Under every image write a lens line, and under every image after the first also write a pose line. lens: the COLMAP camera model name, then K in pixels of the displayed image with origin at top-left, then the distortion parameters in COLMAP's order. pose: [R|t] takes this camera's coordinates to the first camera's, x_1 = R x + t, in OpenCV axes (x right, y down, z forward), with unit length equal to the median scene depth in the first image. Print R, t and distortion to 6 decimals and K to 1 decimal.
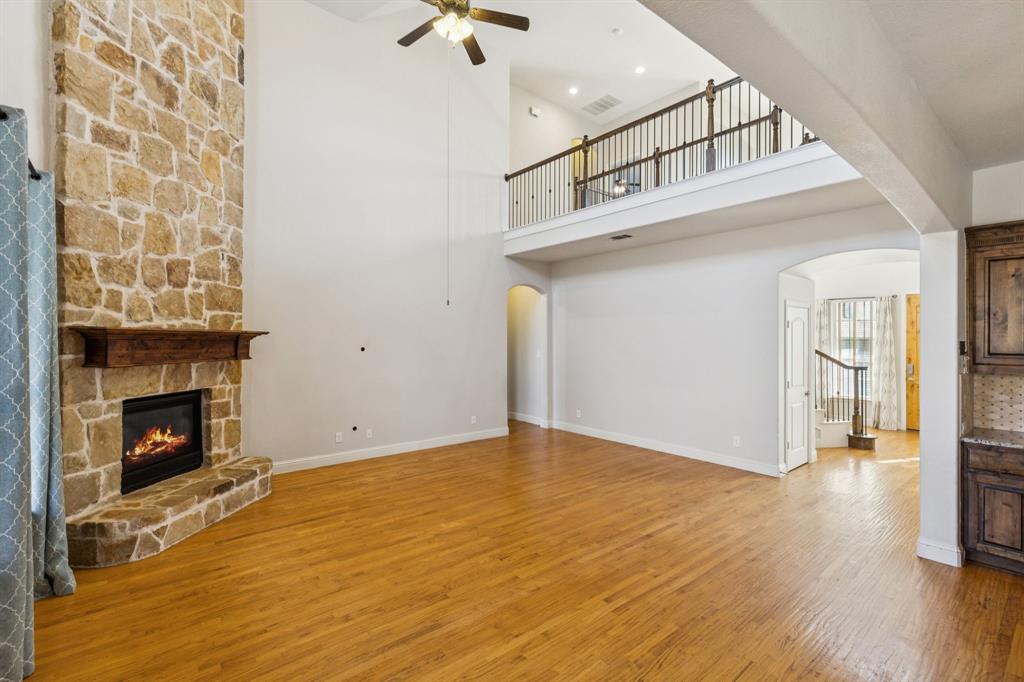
lens RADIAL K [[458.7, 0, 526.3], [0, 458.7, 330.4], [0, 0, 1]] dist [0.009251, -0.004071]
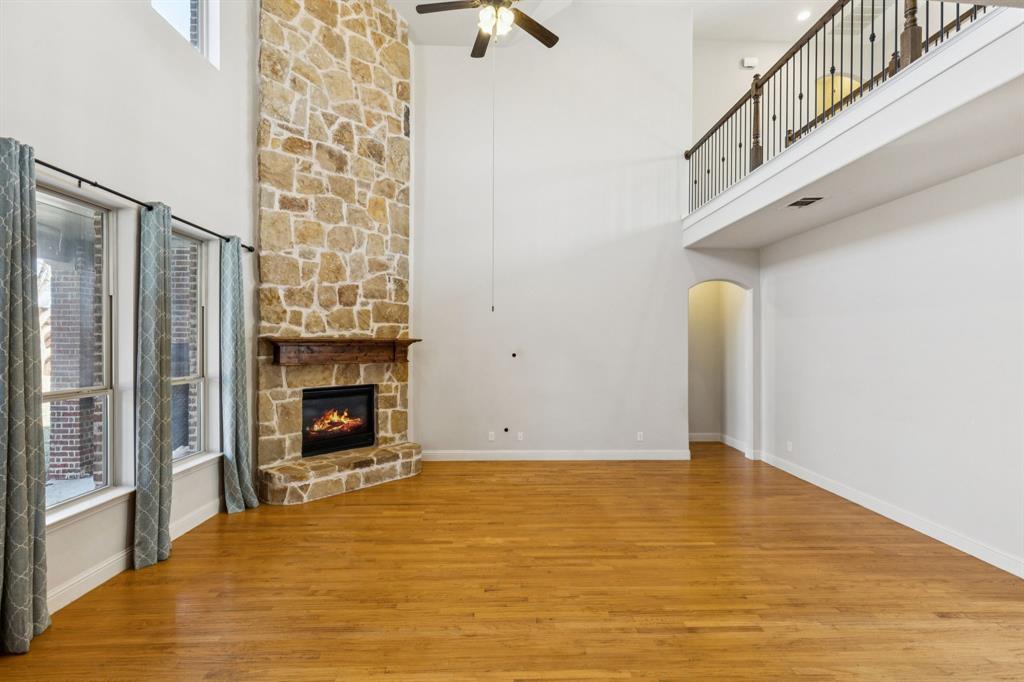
lens RADIAL K [[463.7, 0, 519.2], [0, 463.7, 335.7], [0, 0, 1]] dist [0.003254, -0.000162]
pose [[0.788663, -0.009181, -0.614757, 0.459315], [0.009645, 0.999950, -0.002559, -0.000604], [0.614750, -0.003911, 0.788713, 0.262126]]
